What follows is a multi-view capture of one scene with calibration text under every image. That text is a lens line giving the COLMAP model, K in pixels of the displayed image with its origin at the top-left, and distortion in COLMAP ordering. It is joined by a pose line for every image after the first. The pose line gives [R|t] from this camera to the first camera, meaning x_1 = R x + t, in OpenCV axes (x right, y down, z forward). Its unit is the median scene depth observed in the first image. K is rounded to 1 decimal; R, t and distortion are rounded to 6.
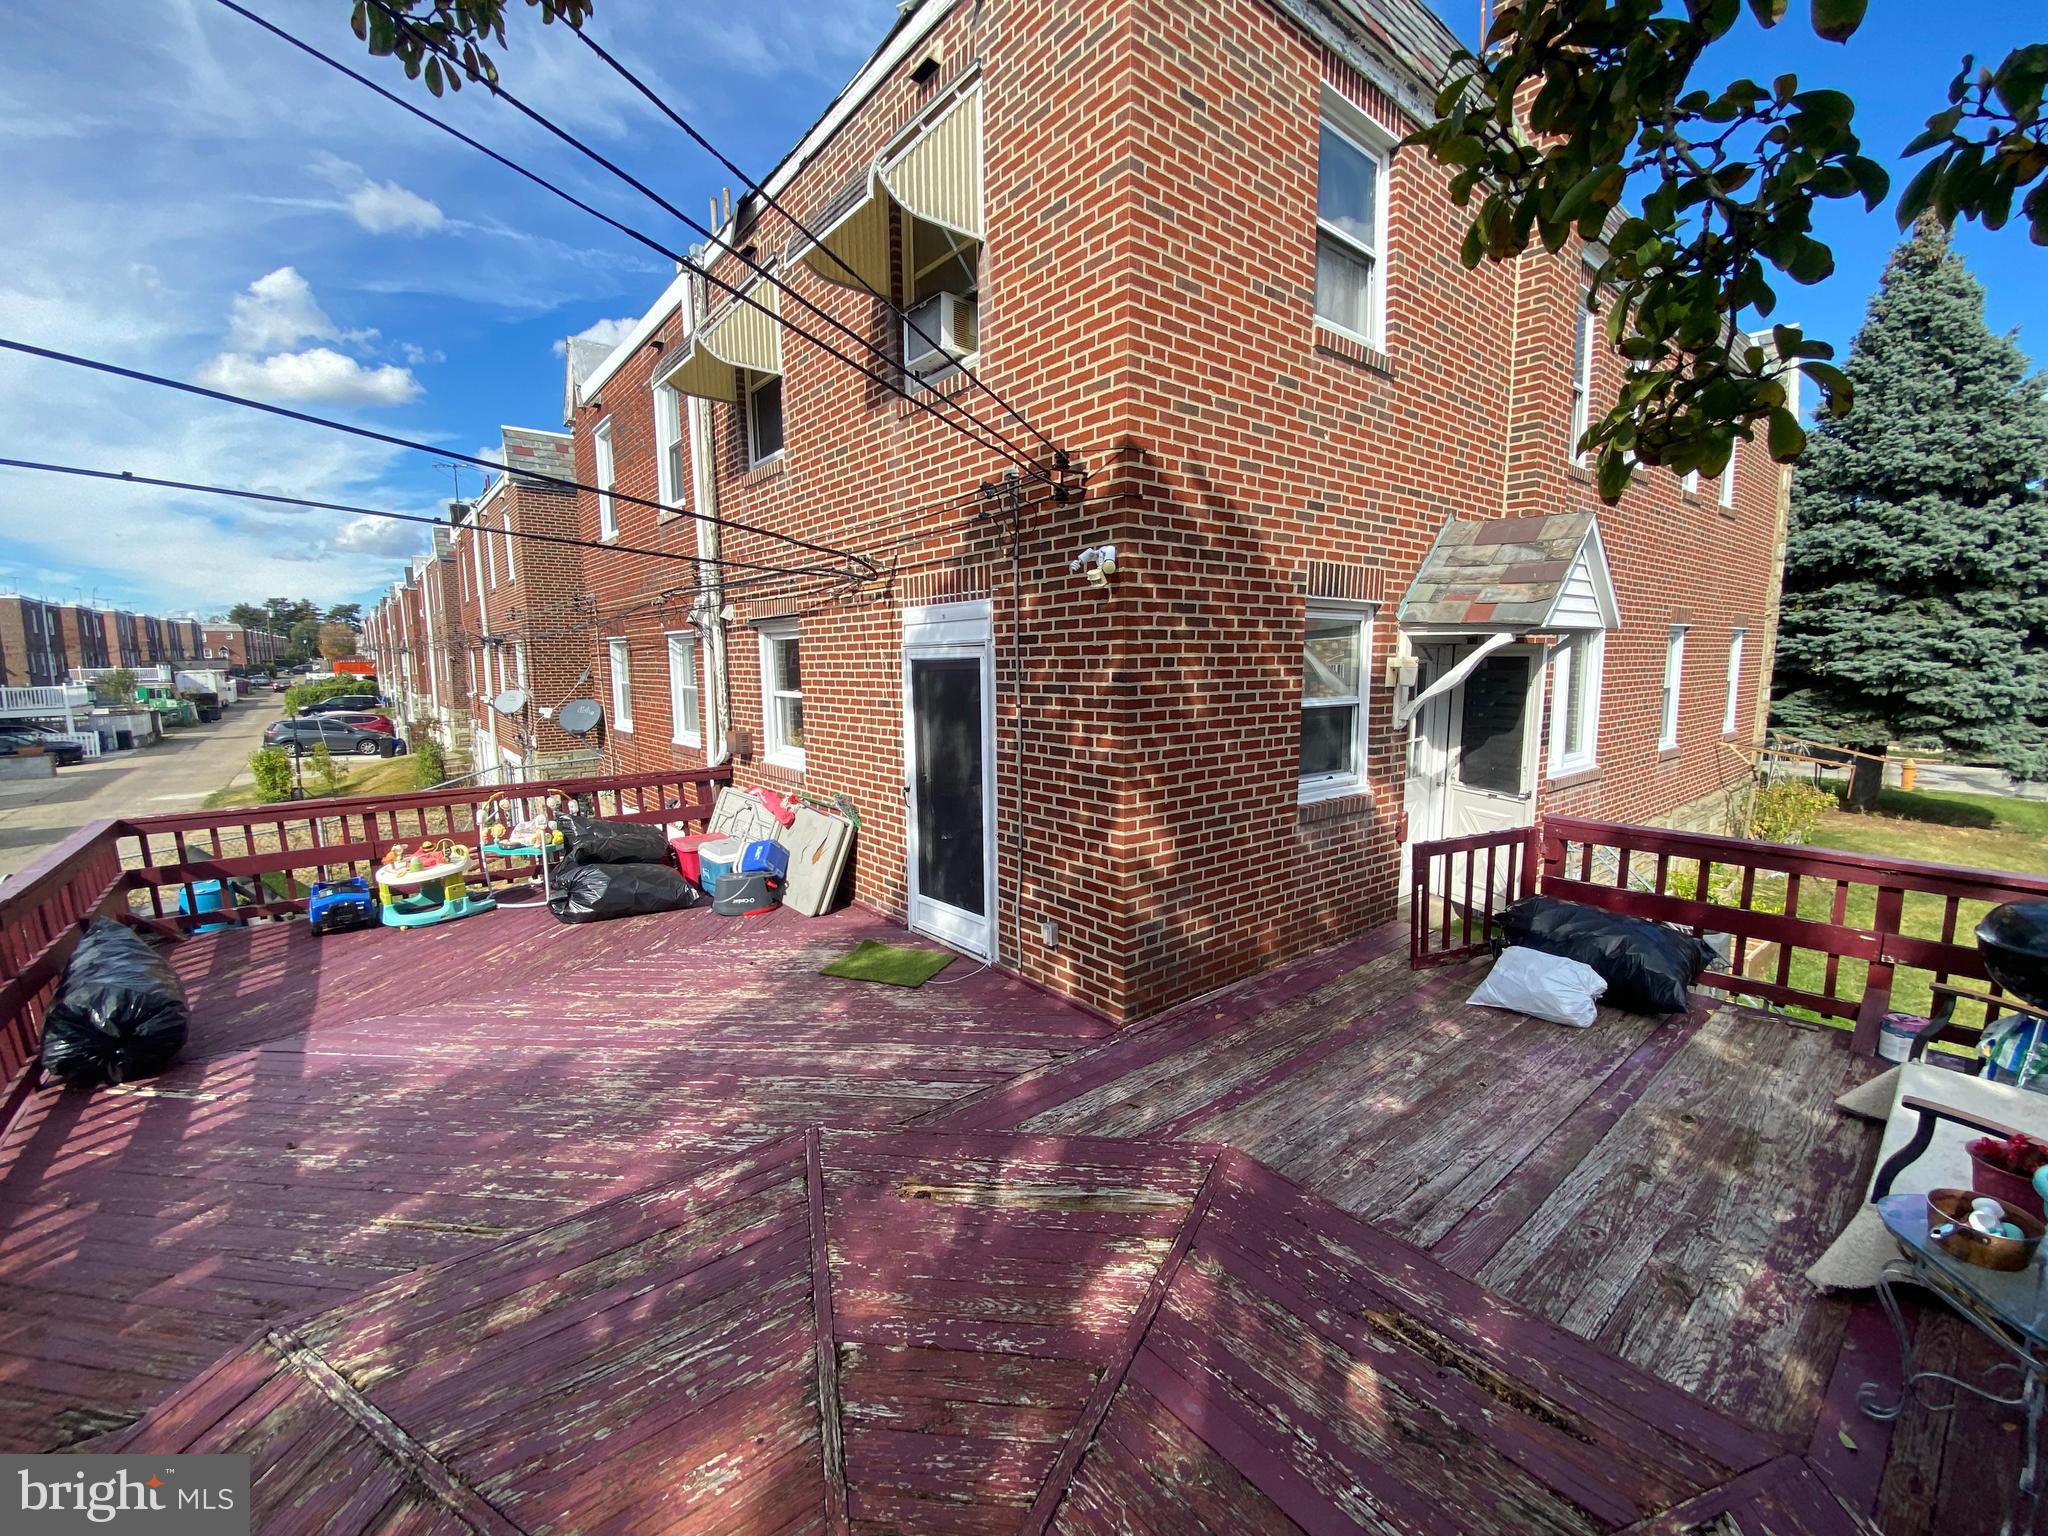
lens RADIAL K [[827.4, 0, 1032.5], [0, 827.4, 772.1], [0, 0, 1]] dist [0.004123, -0.000102]
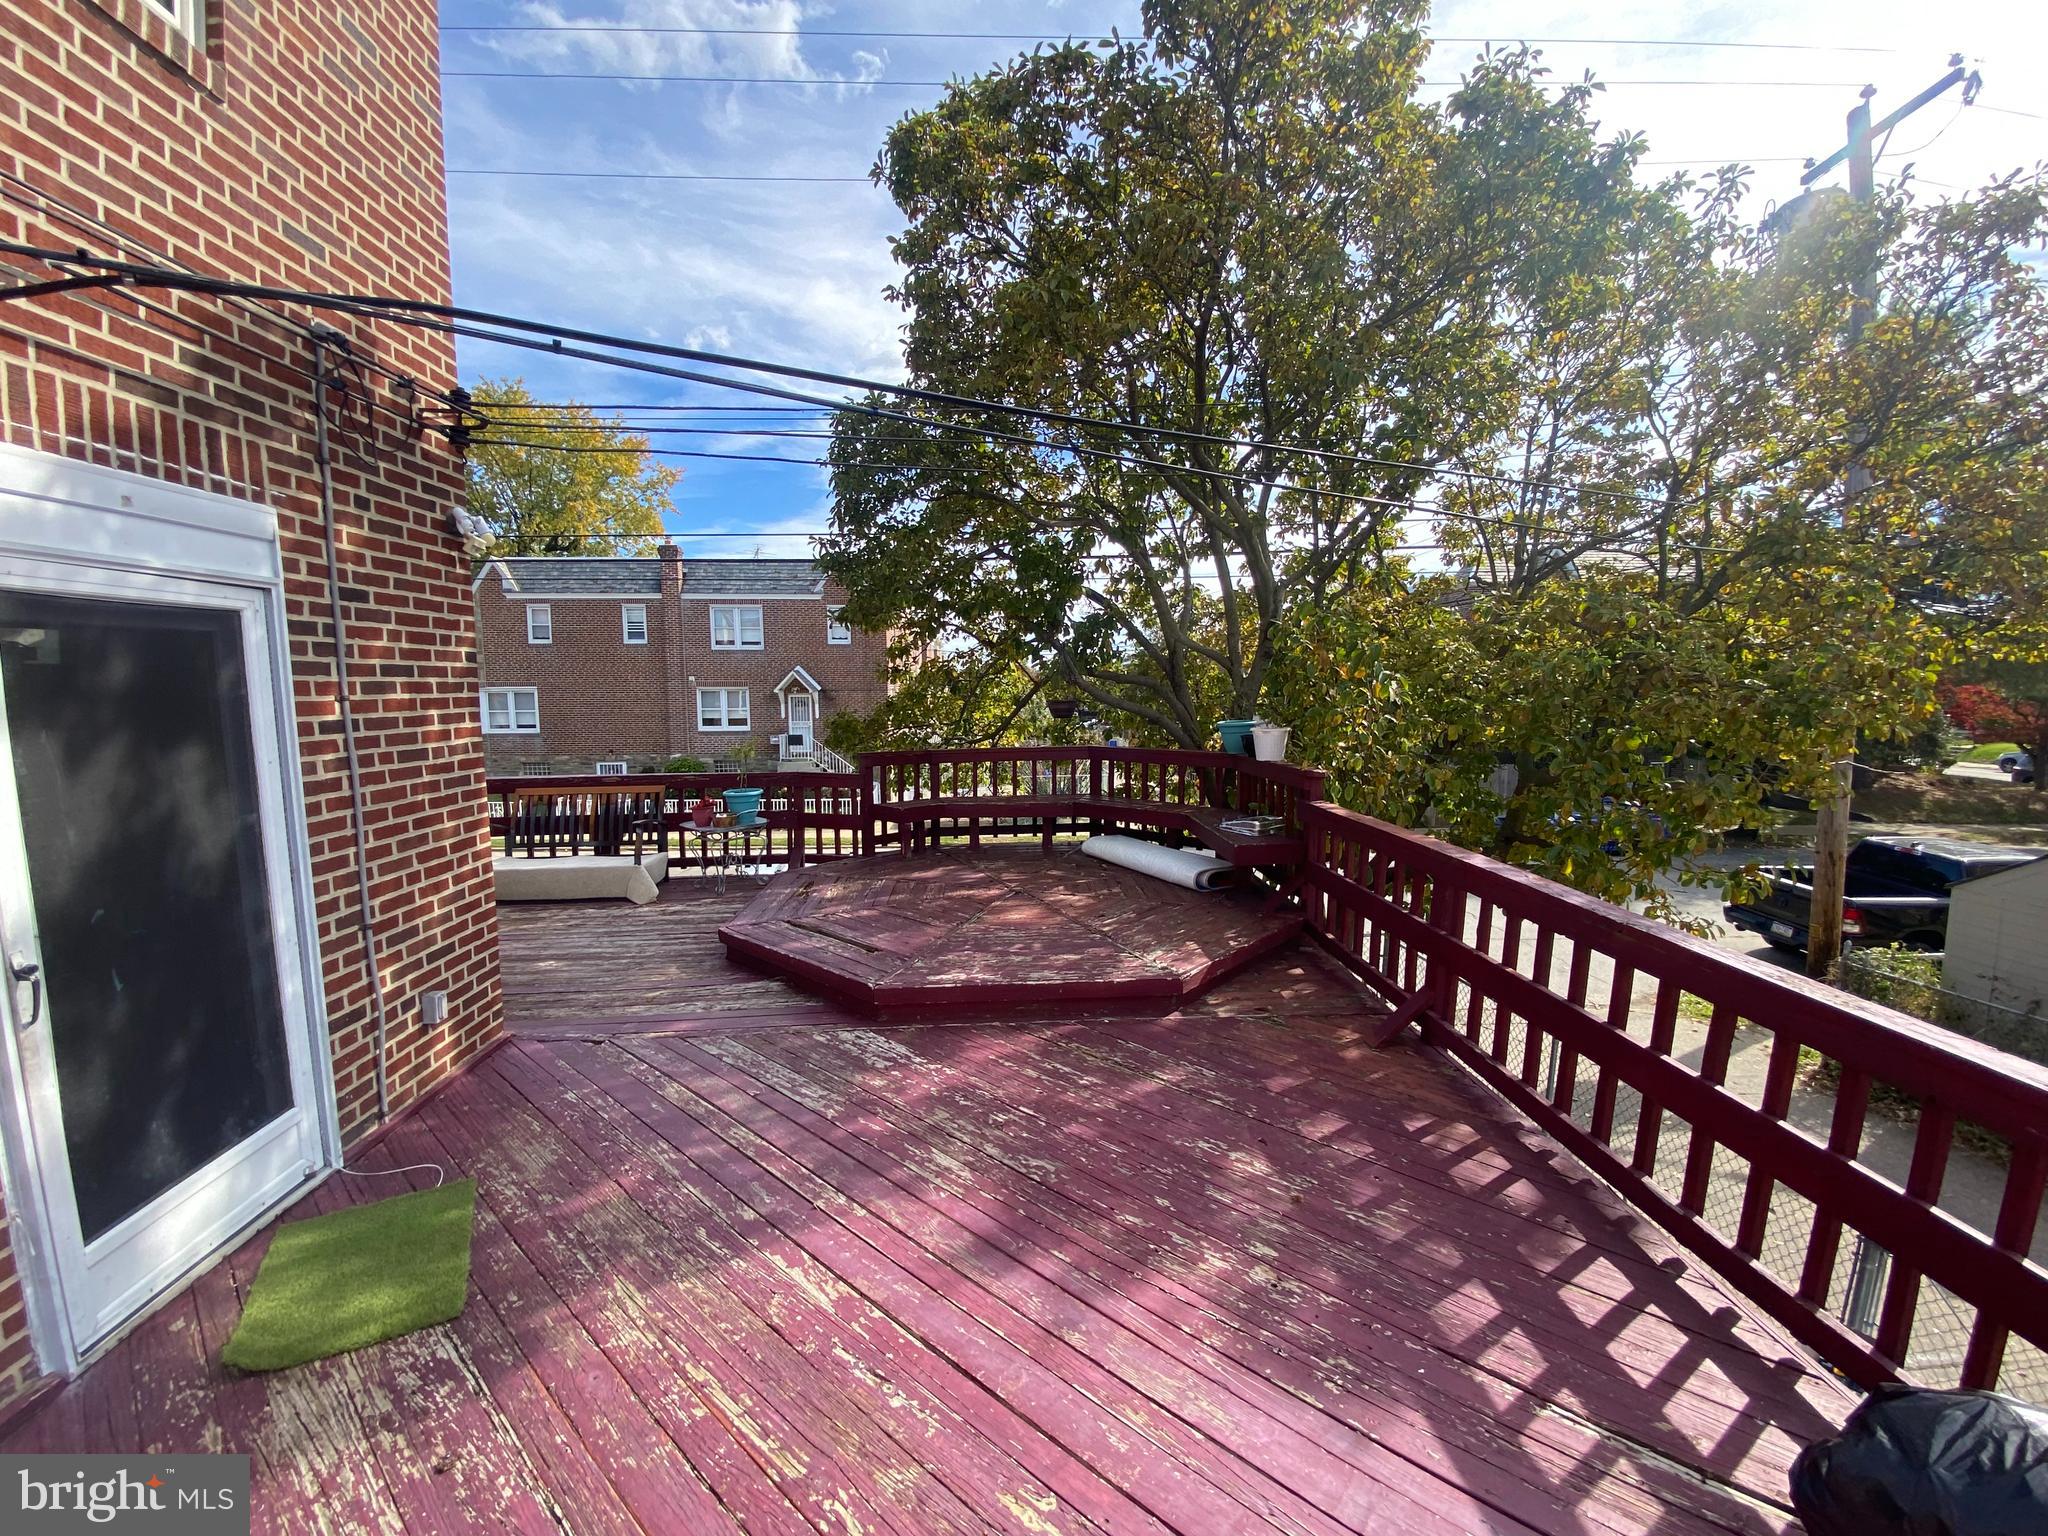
lens RADIAL K [[827.4, 0, 1022.5], [0, 827.4, 769.1], [0, 0, 1]] dist [0.004123, -0.000102]
pose [[-0.802500, -0.044686, 0.594976, -0.846874], [0.096900, 0.974192, 0.203865, -0.111237], [-0.588730, 0.221255, -0.777459, 1.258585]]
